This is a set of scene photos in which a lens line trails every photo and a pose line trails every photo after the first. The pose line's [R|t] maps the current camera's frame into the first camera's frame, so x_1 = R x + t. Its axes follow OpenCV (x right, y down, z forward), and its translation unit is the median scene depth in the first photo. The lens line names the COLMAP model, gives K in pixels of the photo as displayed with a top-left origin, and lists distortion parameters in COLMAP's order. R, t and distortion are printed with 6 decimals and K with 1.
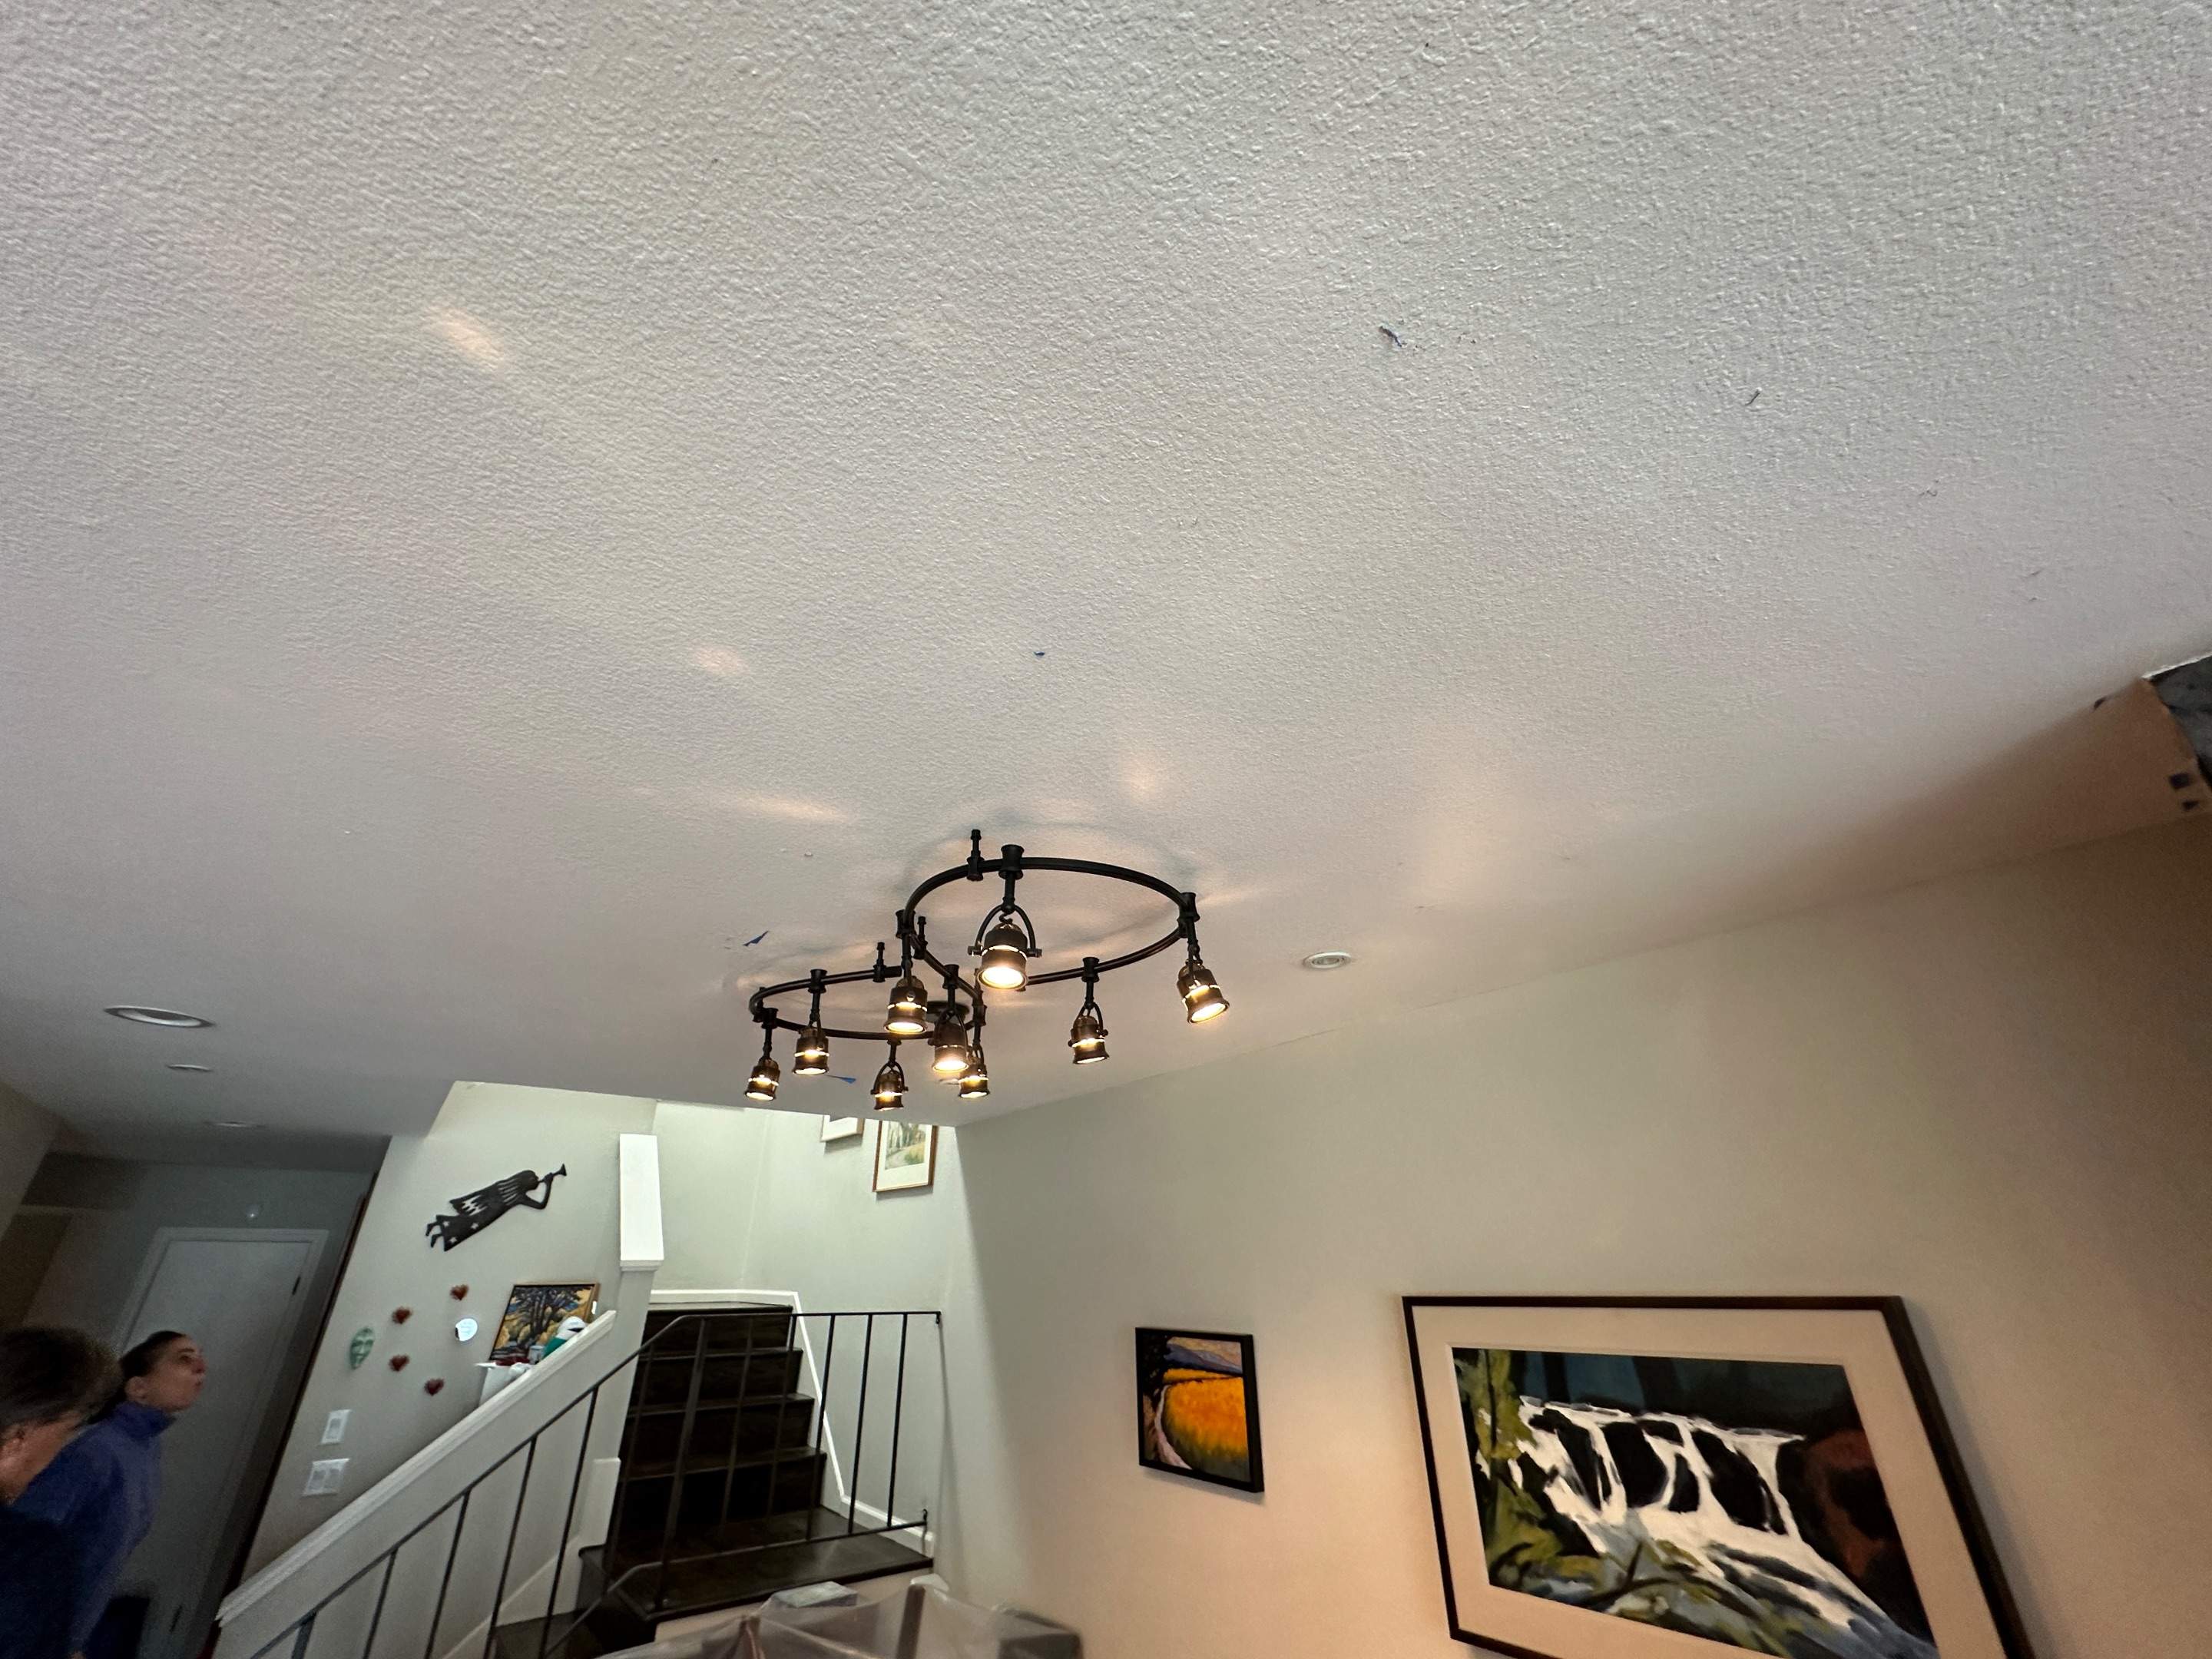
lens RADIAL K [[886.8, 0, 1107.5], [0, 886.8, 832.8], [0, 0, 1]] dist [-0.000863, 0.000606]
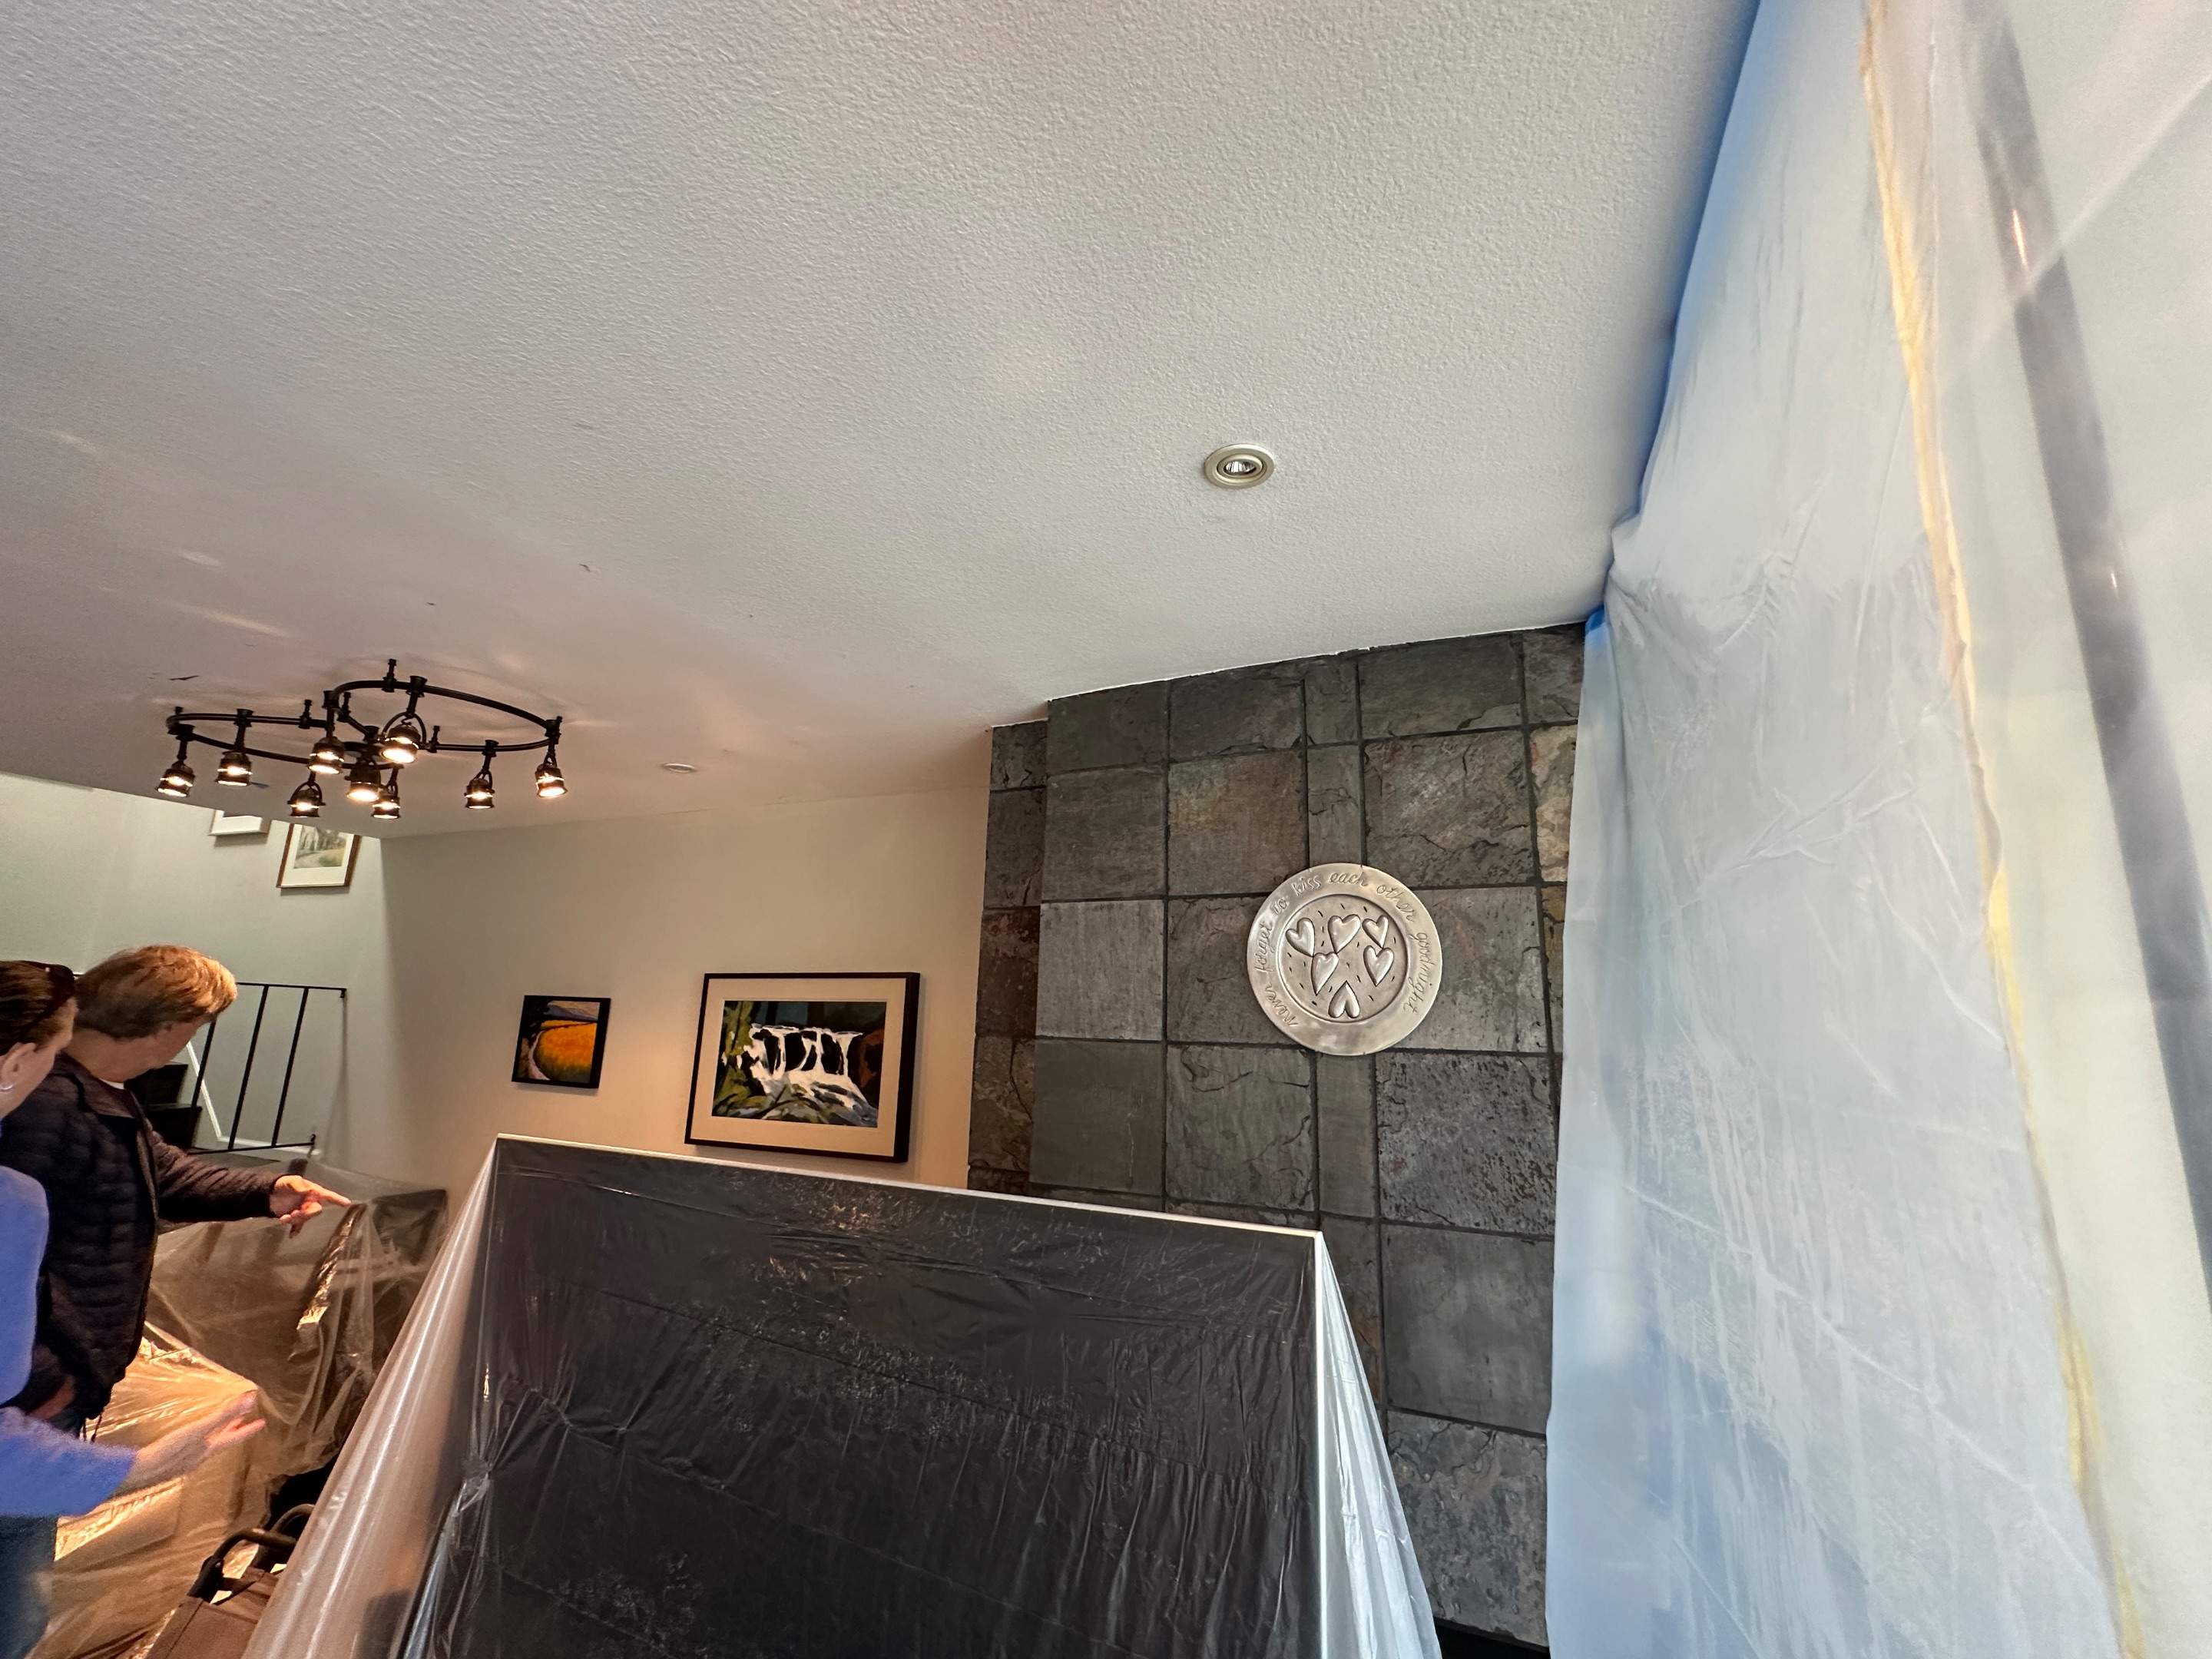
lens RADIAL K [[886.8, 0, 1105.4], [0, 886.8, 831.6], [0, 0, 1]] dist [-0.000863, 0.000606]
pose [[0.866360, 0.139608, 0.479510, 0.180102], [-0.254570, 0.949483, 0.183509, -0.246406], [-0.429667, -0.281054, 0.858134, -0.750648]]
